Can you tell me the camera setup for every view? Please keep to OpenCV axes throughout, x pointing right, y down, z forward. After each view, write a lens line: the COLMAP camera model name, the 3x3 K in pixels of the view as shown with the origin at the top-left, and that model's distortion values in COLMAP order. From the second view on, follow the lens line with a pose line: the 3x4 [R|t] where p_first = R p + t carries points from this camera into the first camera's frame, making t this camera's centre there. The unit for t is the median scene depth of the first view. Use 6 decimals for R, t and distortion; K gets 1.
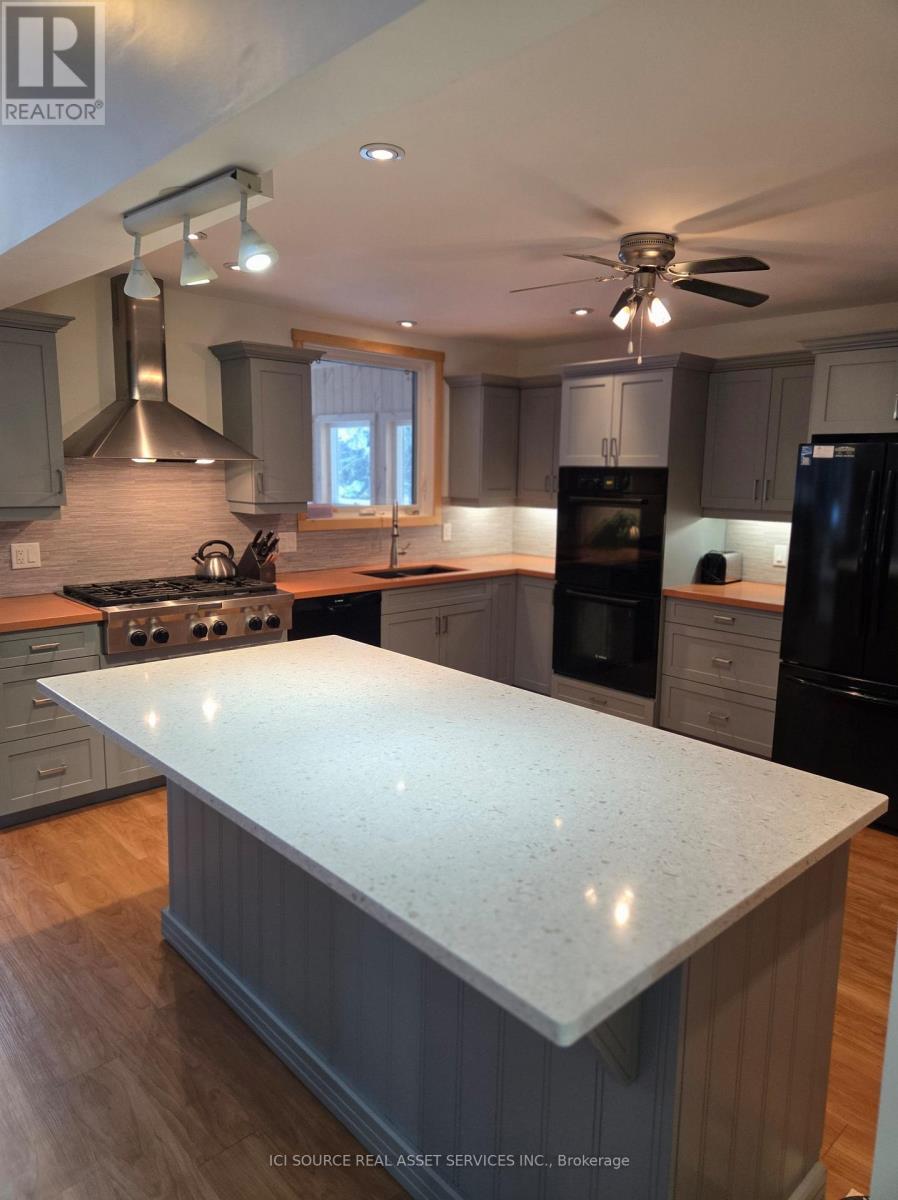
lens RADIAL K [[792.8, 0, 458.2], [0, 792.8, 593.5], [0, 0, 1]] dist [0.030206, -0.000398]
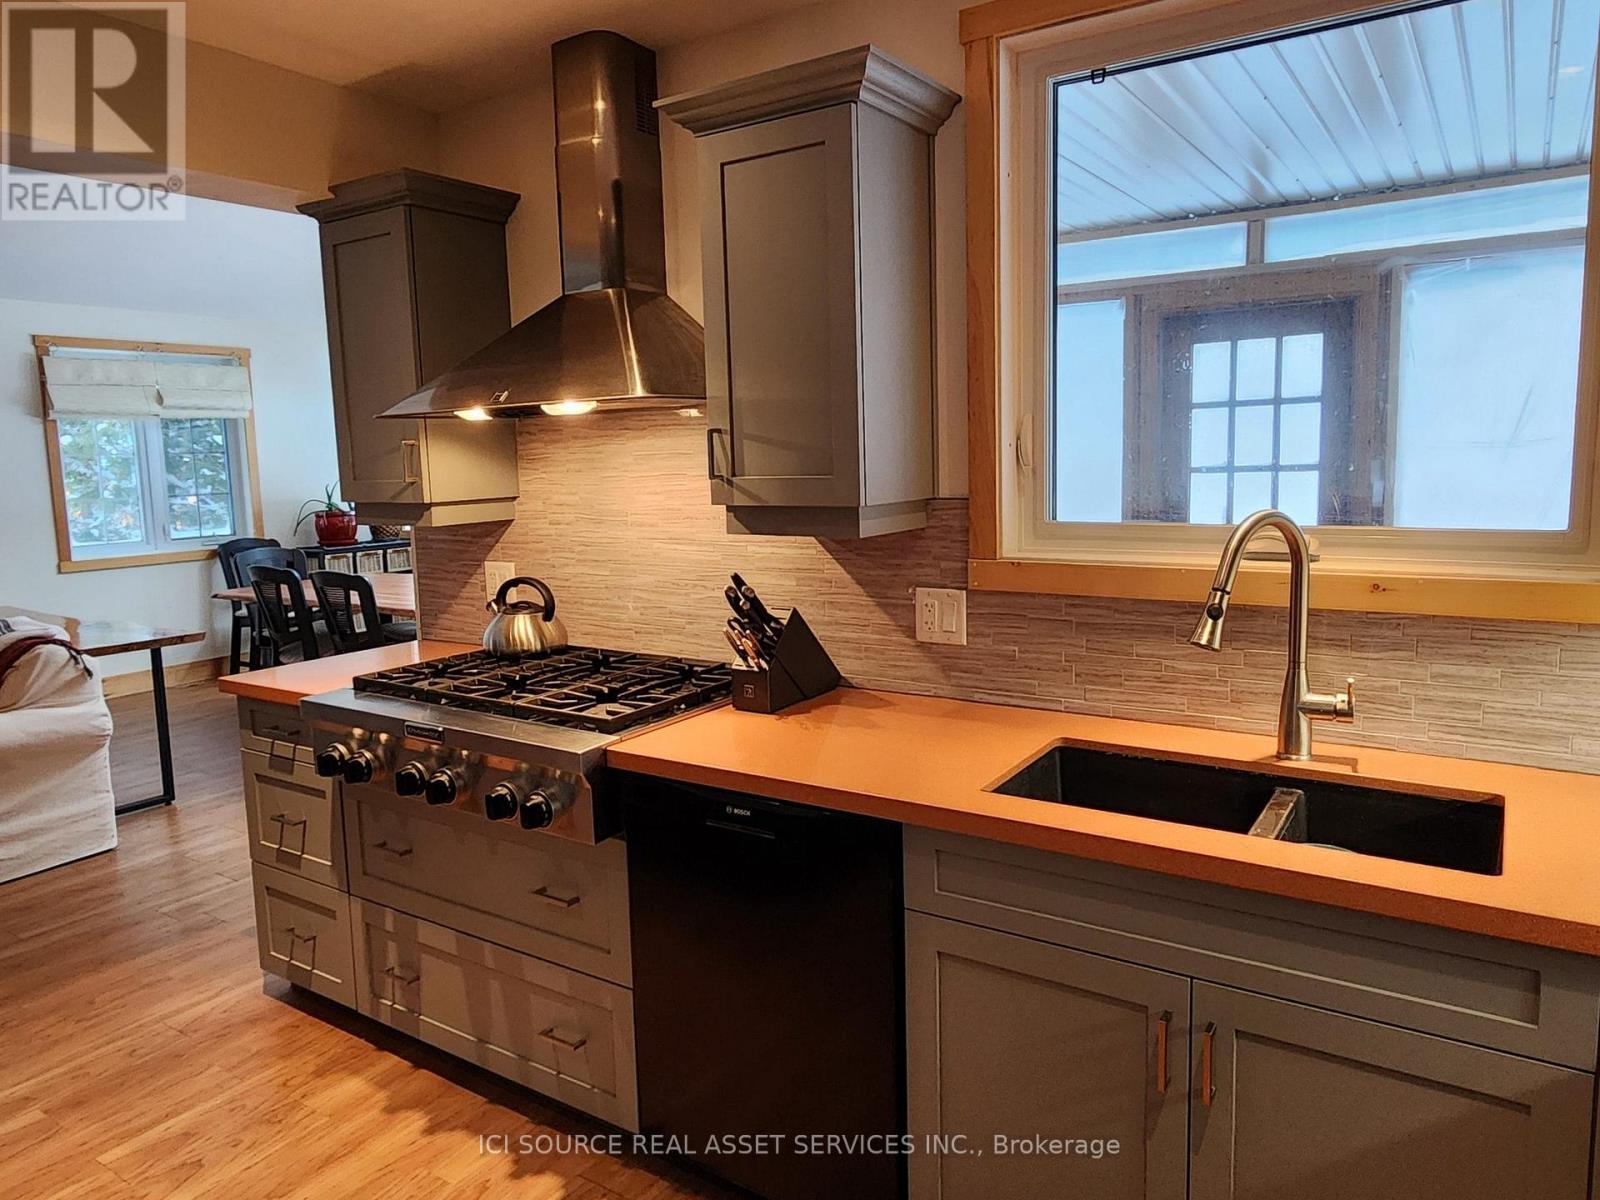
lens RADIAL K [[1071.4, 0, 800.0], [0, 1071.4, 600.0], [0, 0, 1]] dist [0.016084, -0.000268]
pose [[0.221588, 0.108085, -0.969132, 0.278460], [-0.123182, 0.988979, 0.082134, -0.117870], [0.967329, 0.101180, 0.232460, 0.934243]]
